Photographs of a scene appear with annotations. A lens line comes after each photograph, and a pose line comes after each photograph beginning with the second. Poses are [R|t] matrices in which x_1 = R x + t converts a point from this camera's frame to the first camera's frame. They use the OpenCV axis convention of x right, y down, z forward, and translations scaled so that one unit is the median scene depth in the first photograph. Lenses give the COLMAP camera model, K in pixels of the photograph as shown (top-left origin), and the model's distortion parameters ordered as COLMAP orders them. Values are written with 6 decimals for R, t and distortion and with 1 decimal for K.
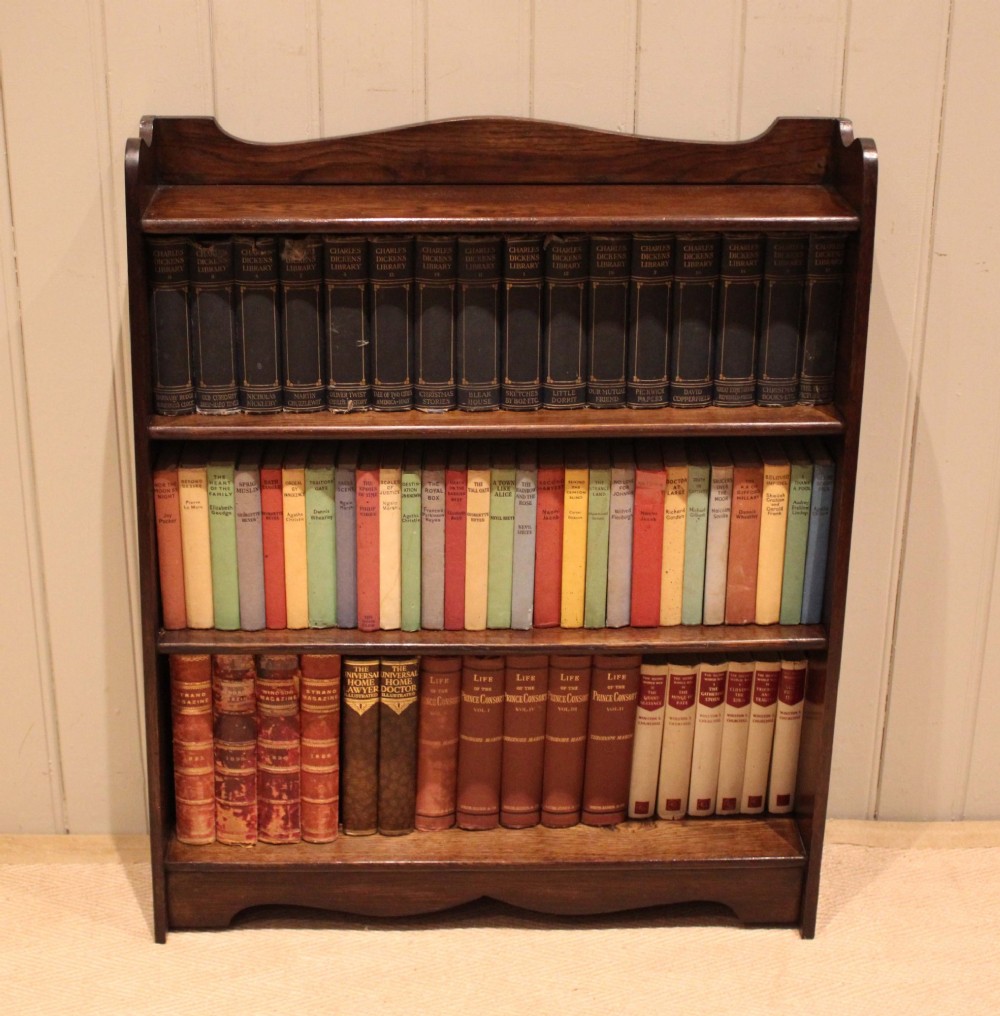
lens RADIAL K [[1952.1, 0, 456.0], [0, 1952.1, 485.5], [0, 0, 1]] dist [-0.021806, -0.154740]
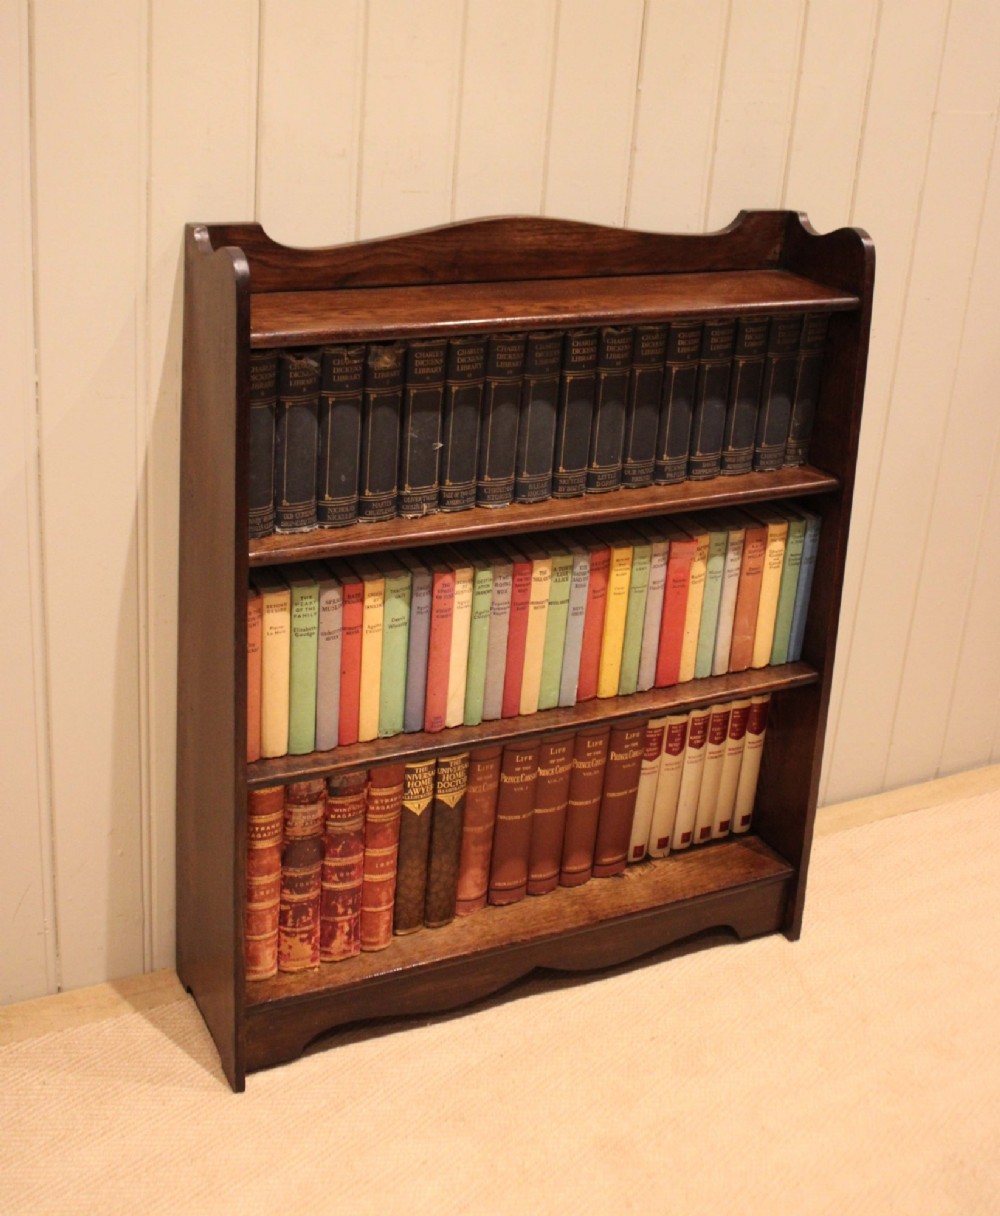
lens RADIAL K [[1576.1, 0, 480.6], [0, 1576.1, 455.7], [0, 0, 1]] dist [-0.039009, -0.010843]
pose [[0.905470, -0.086896, 0.415419, -0.347195], [0.099853, 0.994957, -0.009524, -0.055811], [-0.412496, 0.050104, 0.909580, 0.253142]]
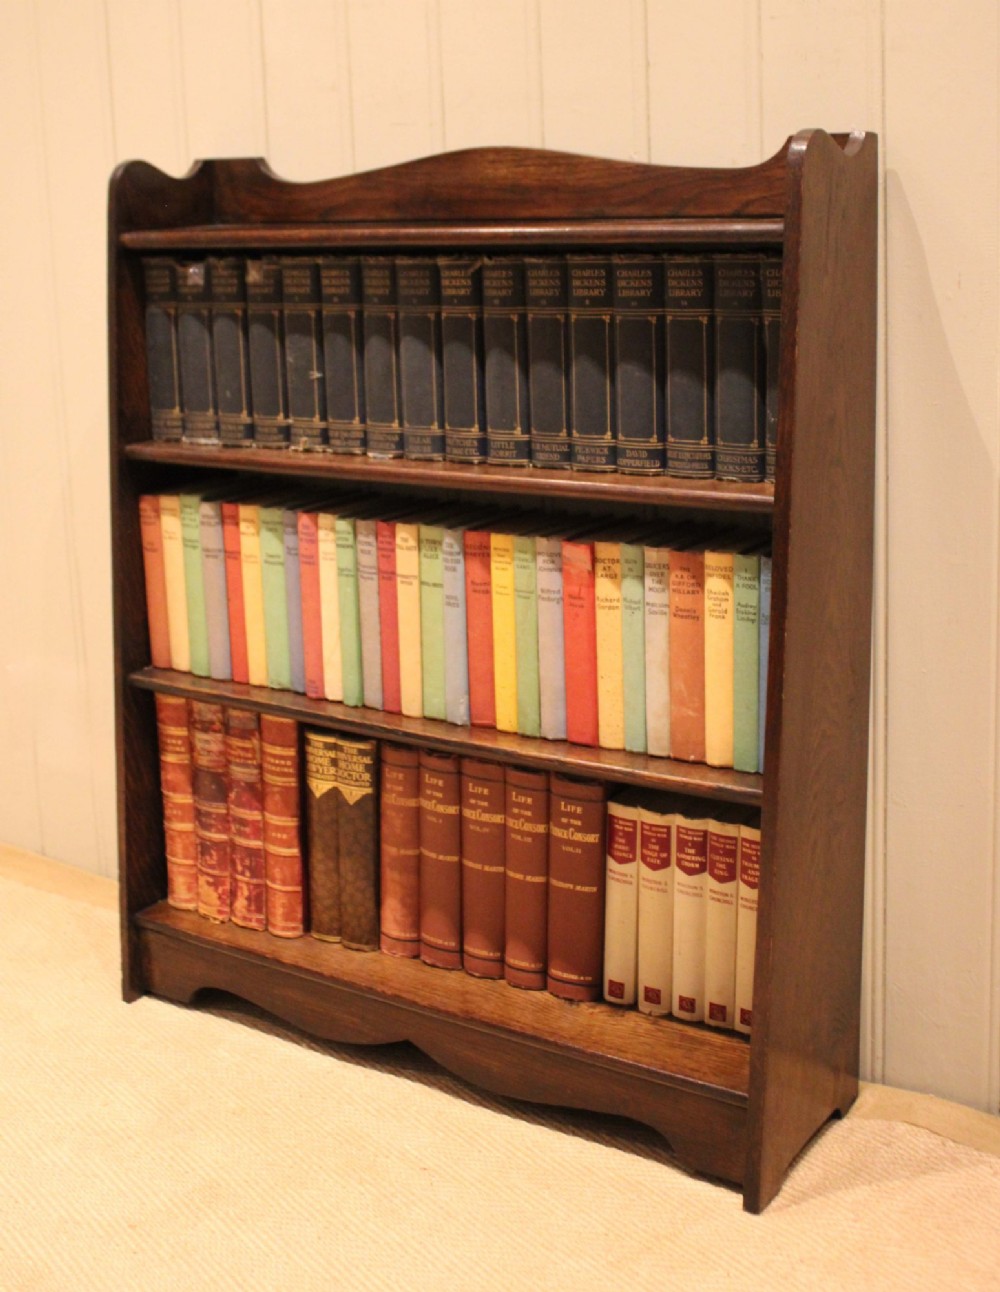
lens RADIAL K [[1738.0, 0, 449.1], [0, 1738.0, 486.0], [0, 0, 1]] dist [-0.058218, 0.020618]
pose [[0.808898, 0.071193, -0.583622, 0.472719], [-0.180361, 0.974829, -0.131065, 0.072963], [0.559601, 0.211281, 0.801378, 0.367381]]
